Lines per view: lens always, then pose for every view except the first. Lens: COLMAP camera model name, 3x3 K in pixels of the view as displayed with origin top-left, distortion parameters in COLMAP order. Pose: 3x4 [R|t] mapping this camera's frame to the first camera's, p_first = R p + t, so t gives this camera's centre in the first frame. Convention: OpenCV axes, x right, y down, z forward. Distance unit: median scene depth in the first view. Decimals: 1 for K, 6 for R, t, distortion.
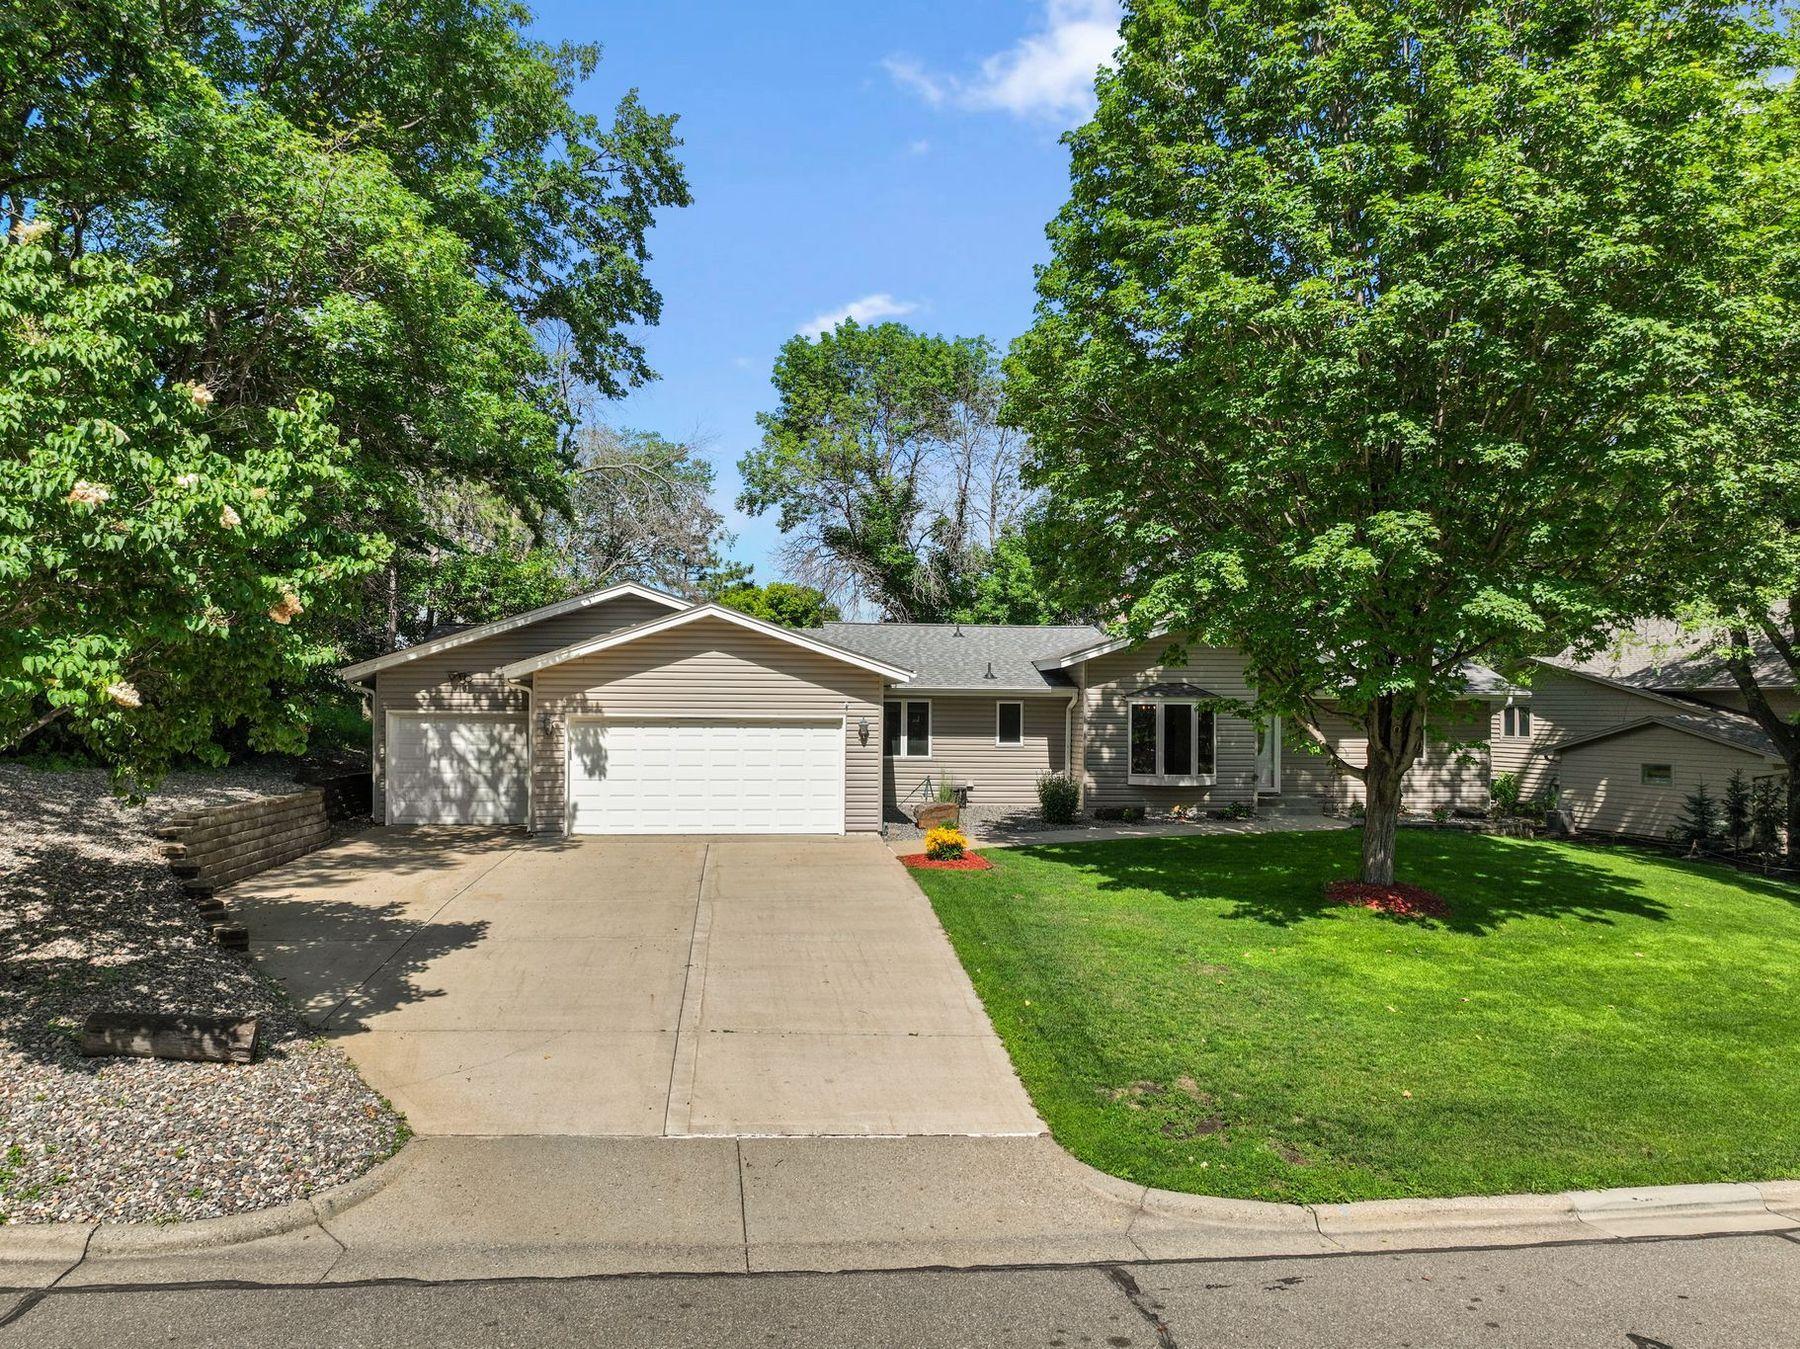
lens RADIAL K [[1251.8, 0, 900.0], [0, 1251.8, 674.5], [0, 0, 1]] dist [0.009144, 0.007994]
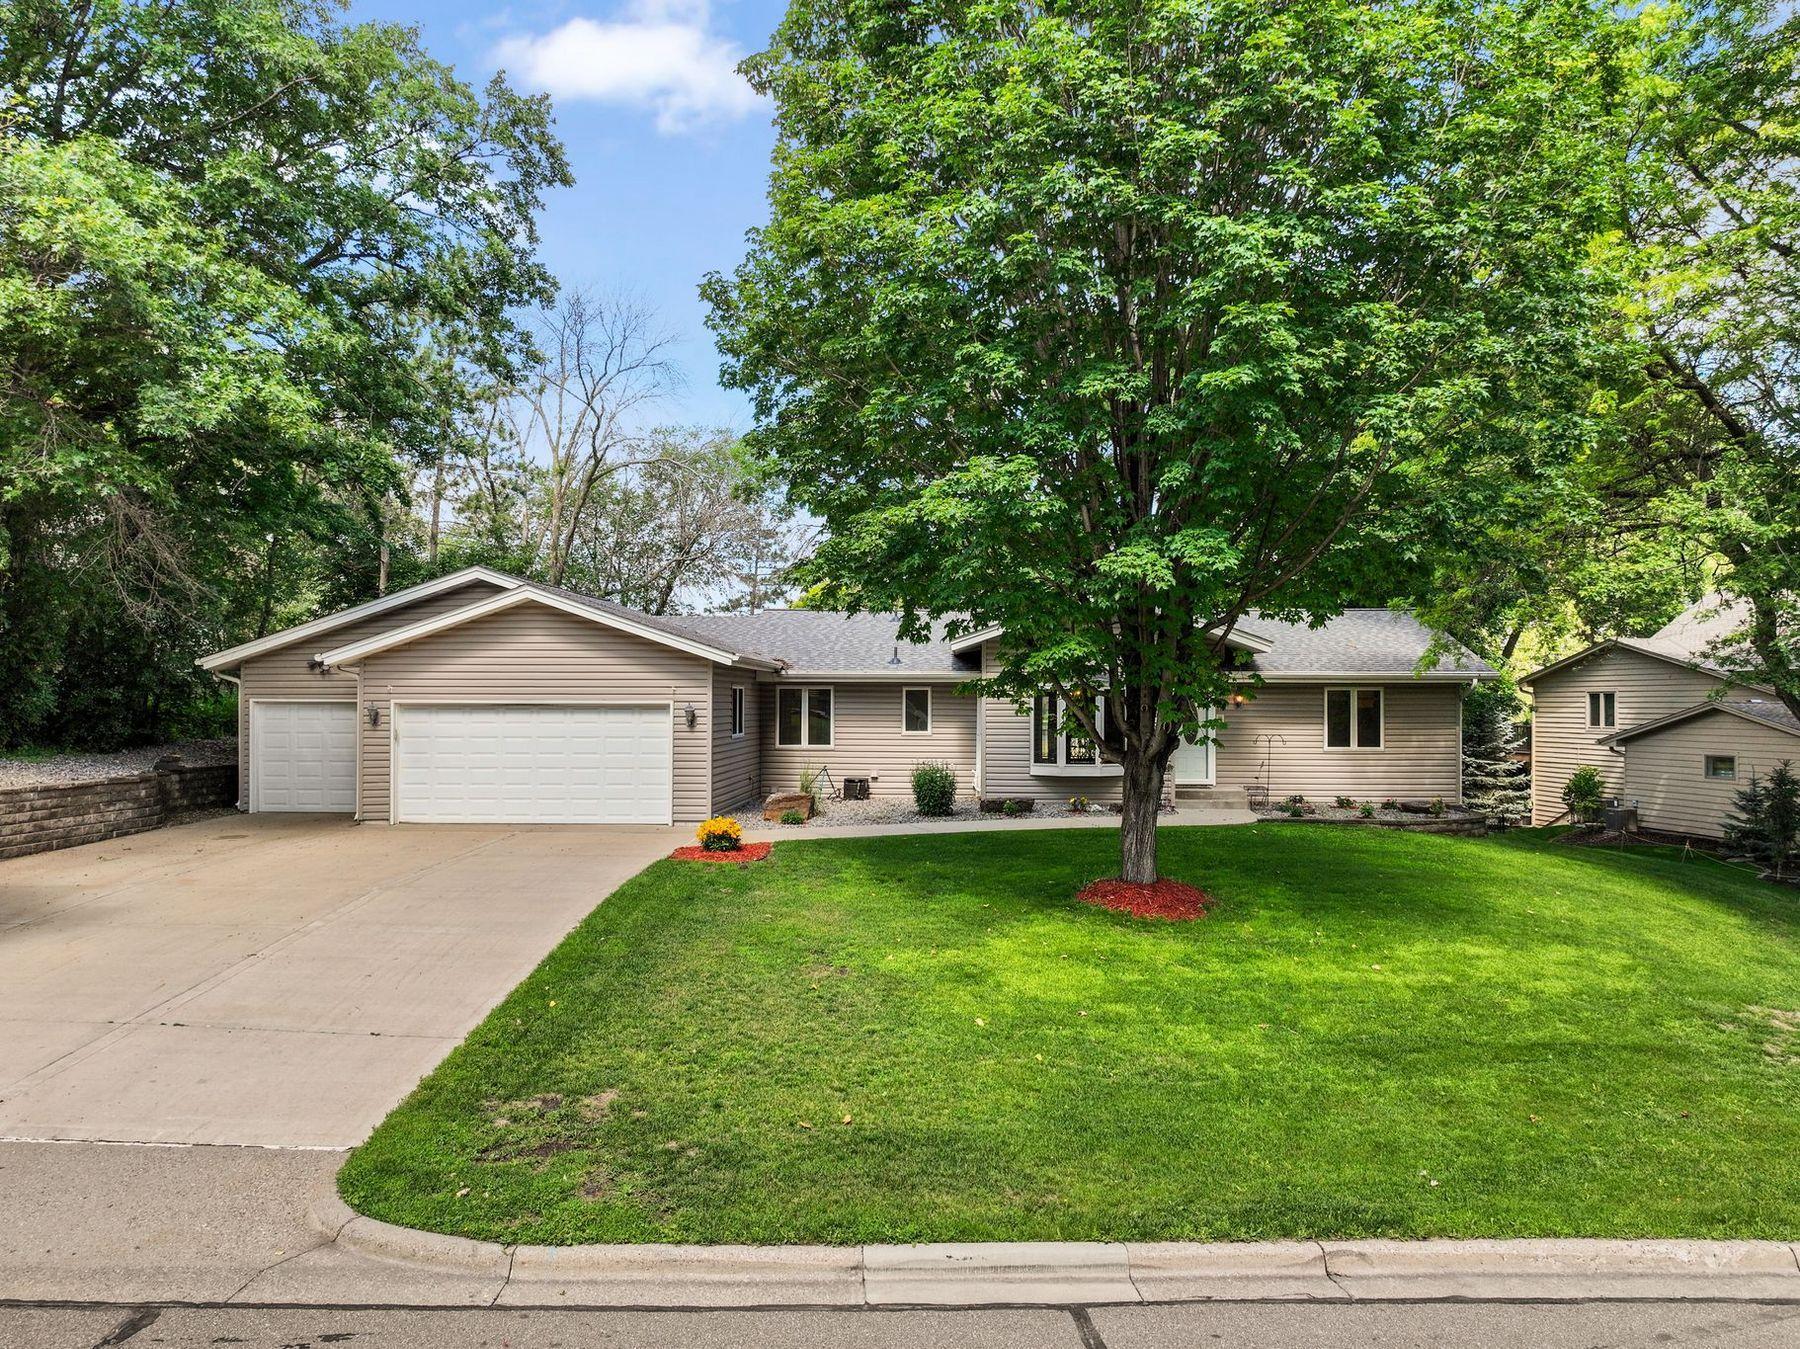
lens RADIAL K [[1252.8, 0, 900.0], [0, 1252.8, 674.5], [0, 0, 1]] dist [0.000612, 0.006193]
pose [[0.990160, -0.007718, -0.139726, 0.551769], [0.008161, 0.999963, 0.002602, 0.024509], [0.139701, -0.003717, 0.990187, 0.147387]]
